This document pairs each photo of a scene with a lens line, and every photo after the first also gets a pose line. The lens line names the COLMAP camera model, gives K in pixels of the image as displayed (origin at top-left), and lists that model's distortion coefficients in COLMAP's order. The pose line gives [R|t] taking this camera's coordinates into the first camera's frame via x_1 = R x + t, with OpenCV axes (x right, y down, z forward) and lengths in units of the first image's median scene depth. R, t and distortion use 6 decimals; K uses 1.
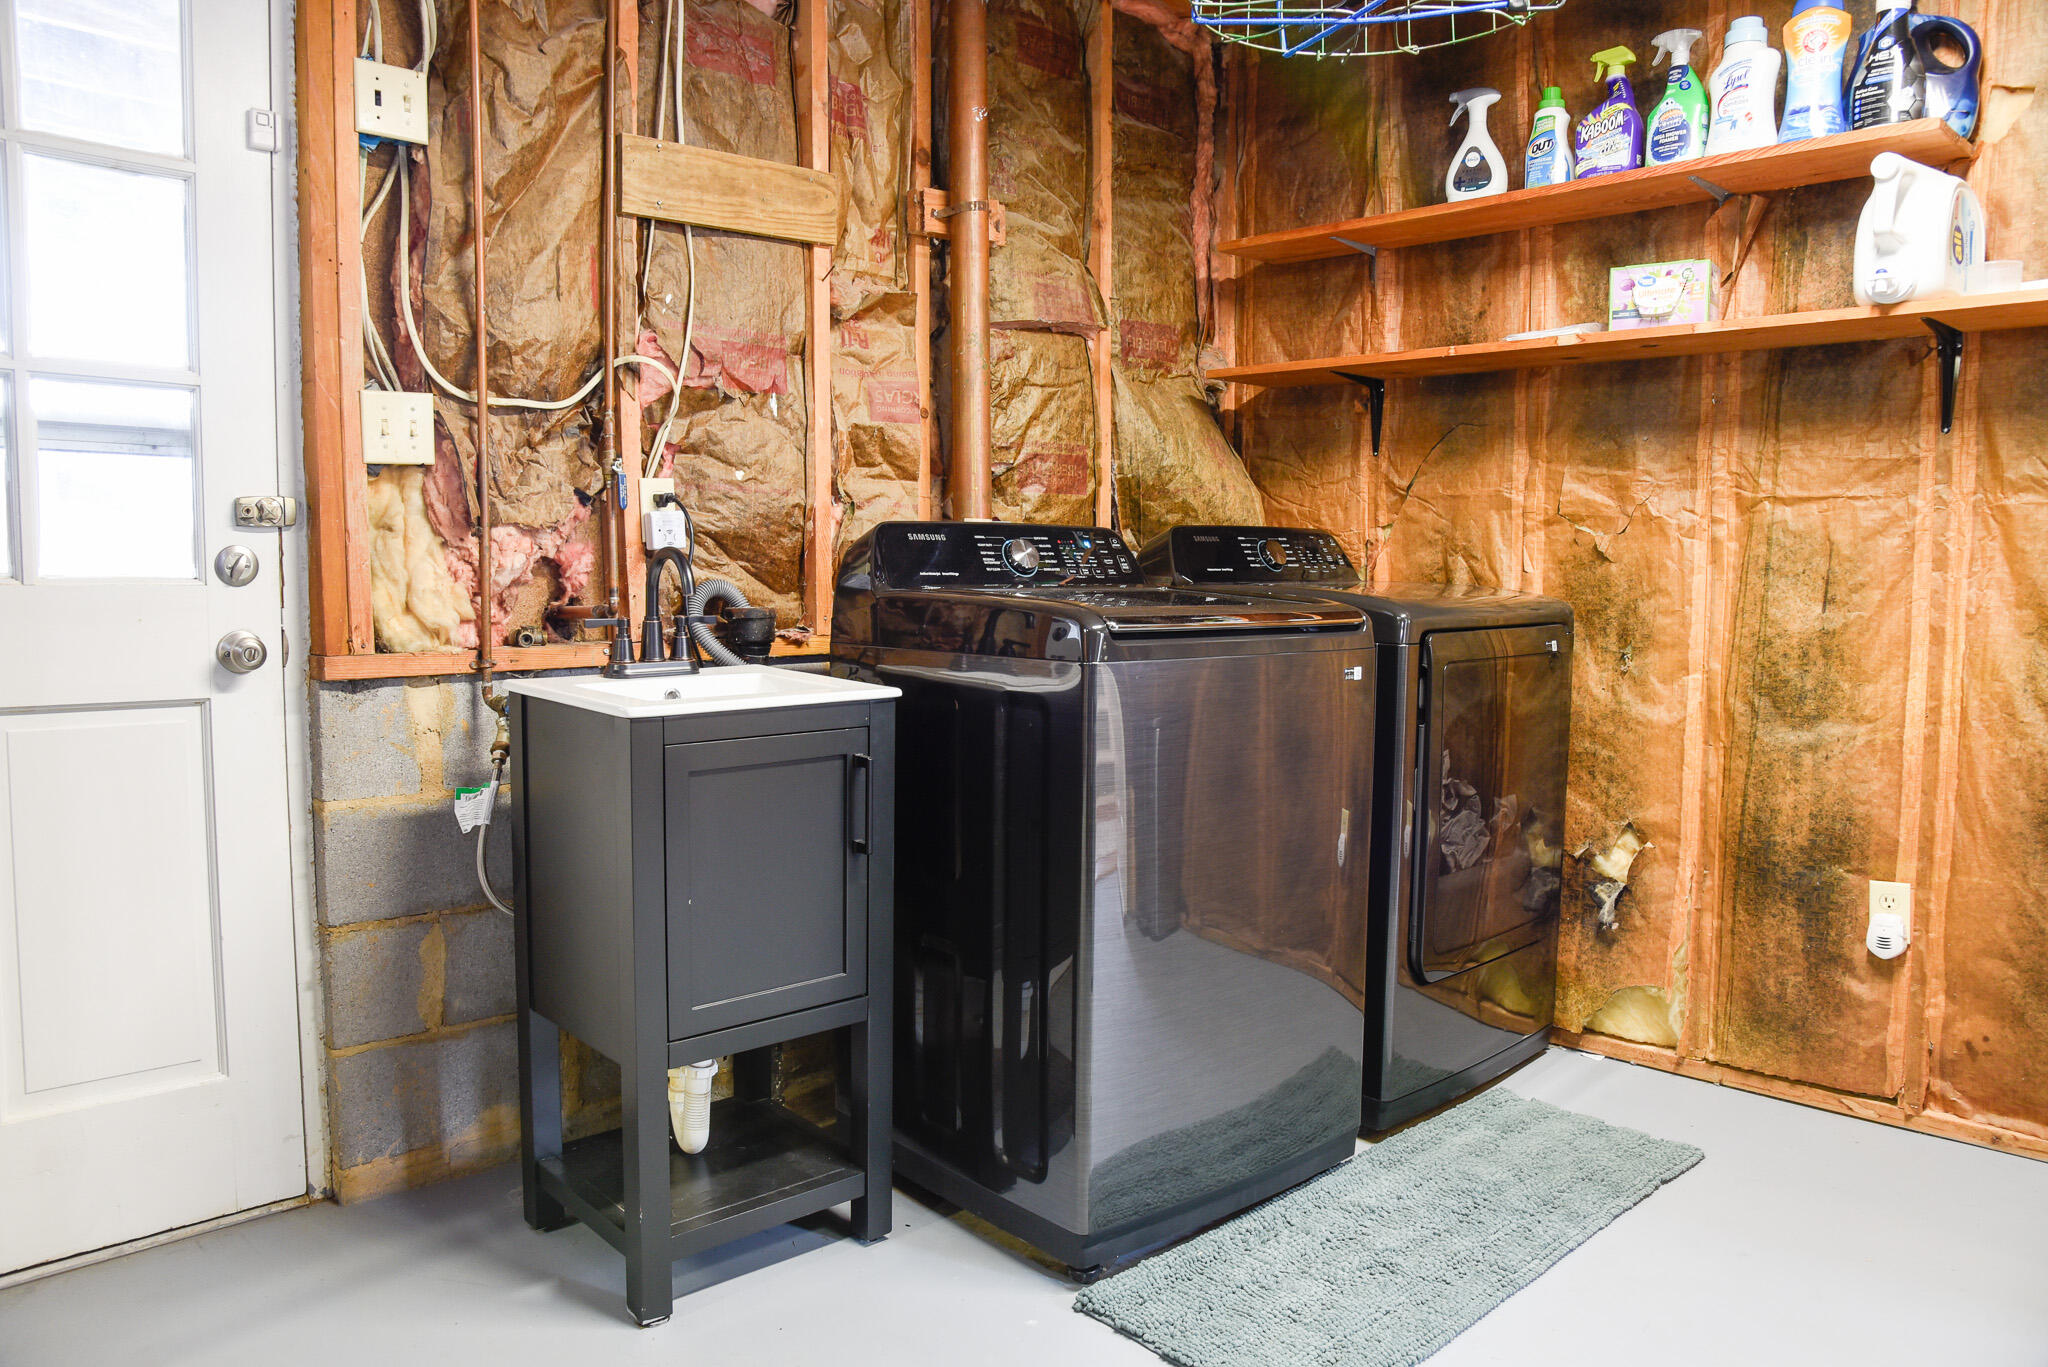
lens RADIAL K [[1412.0, 0, 1007.6], [0, 1412.0, 683.4], [0, 0, 1]] dist [-0.107932, 0.061999]
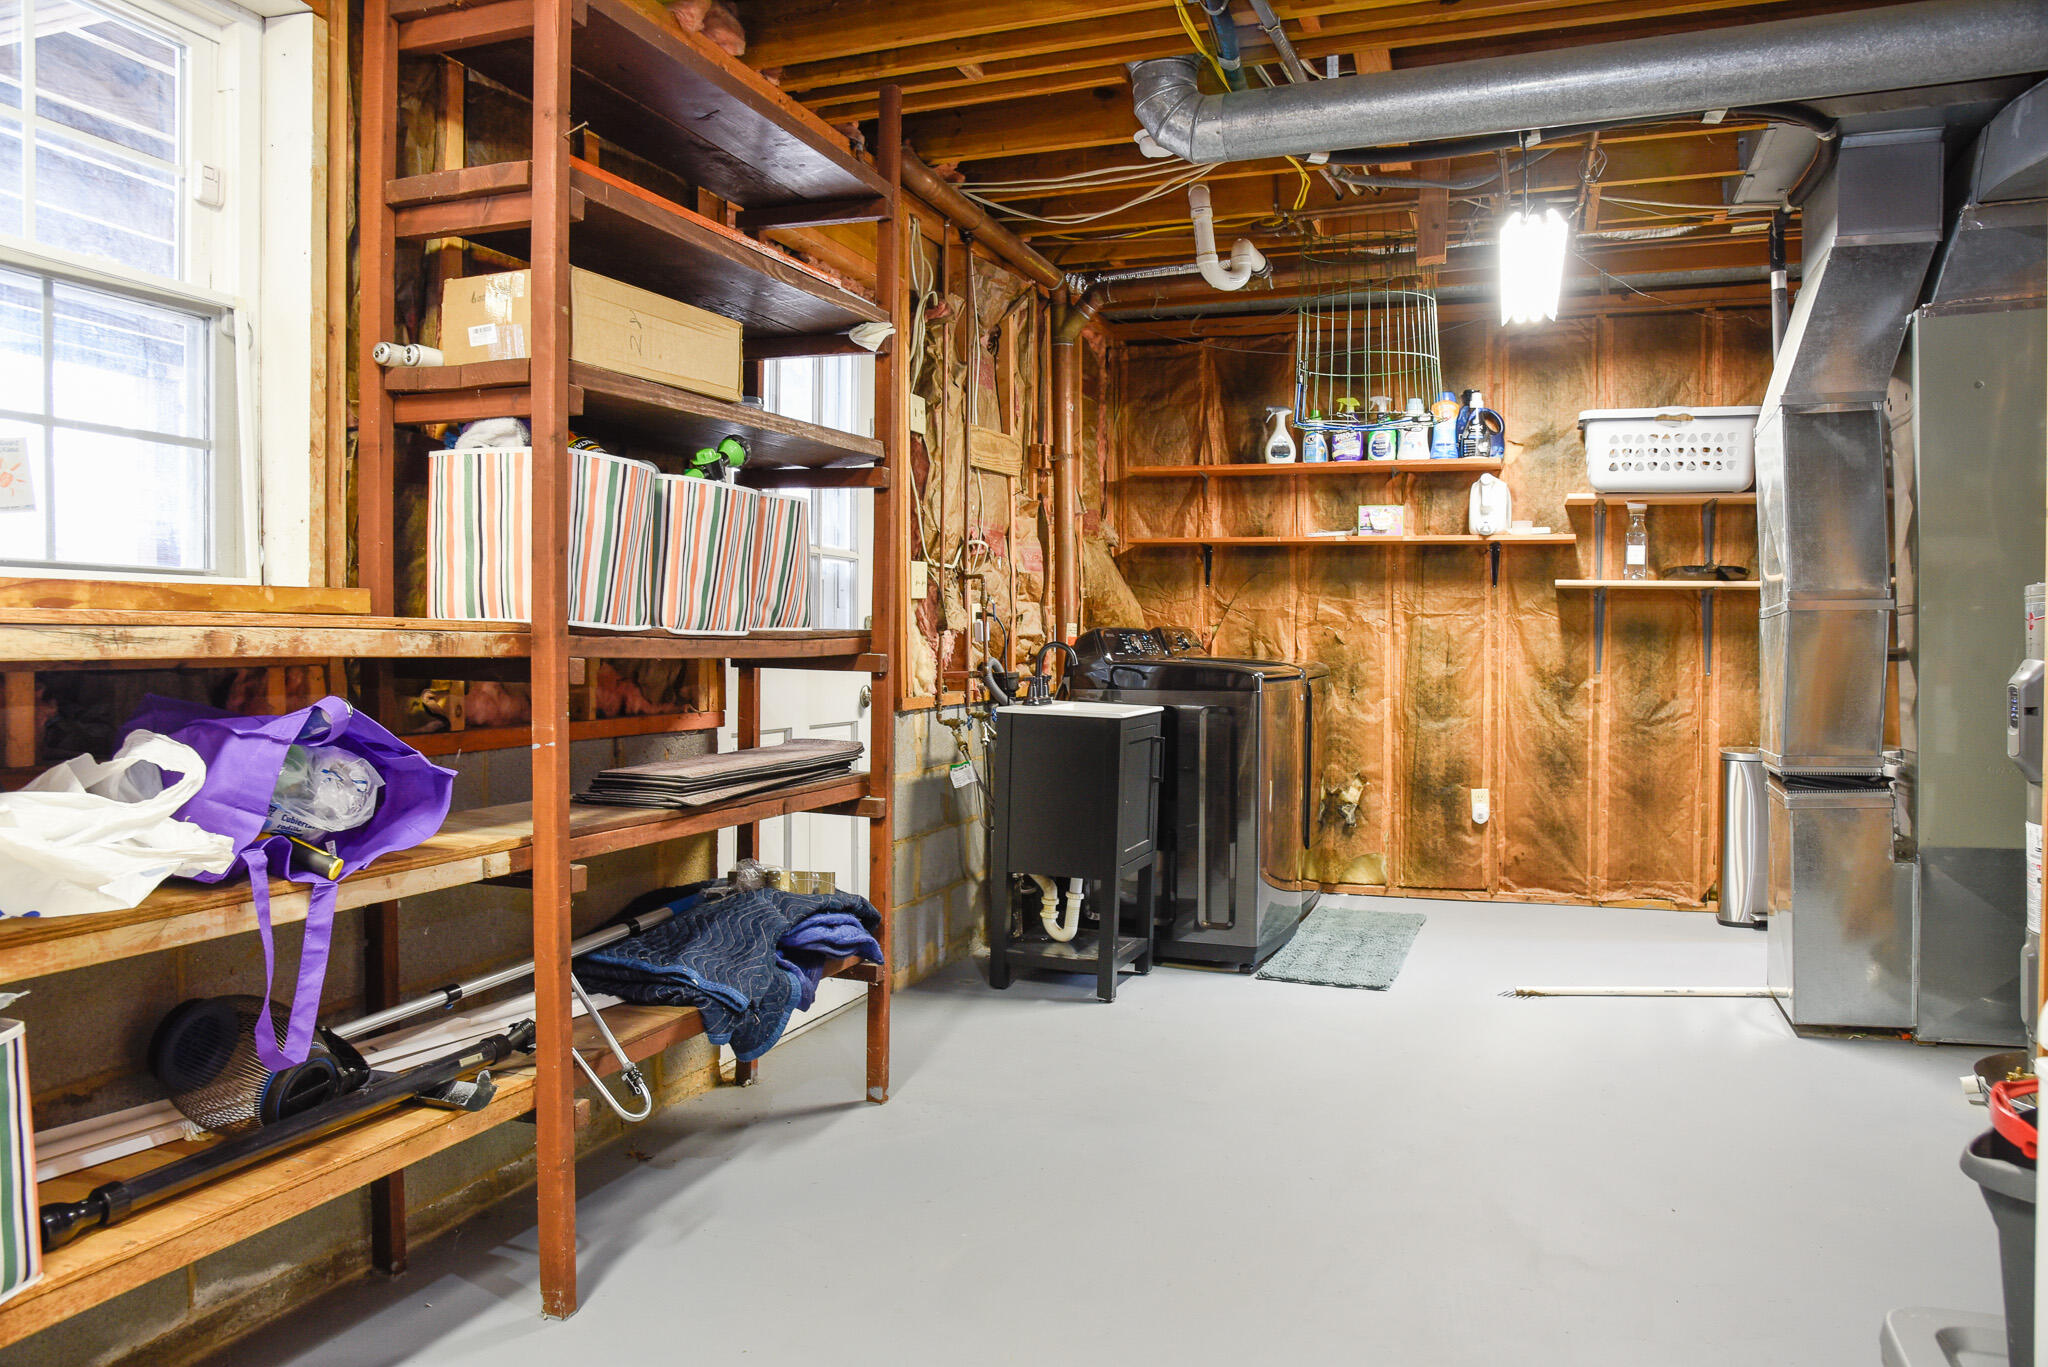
lens RADIAL K [[1374.6, 0, 1006.3], [0, 1374.6, 674.1], [0, 0, 1]] dist [-0.110550, 0.057483]
pose [[0.904184, -0.013494, 0.426931, -0.900005], [0.037388, 0.998165, -0.047633, 0.033415], [-0.425504, 0.059031, 0.903029, -0.612162]]
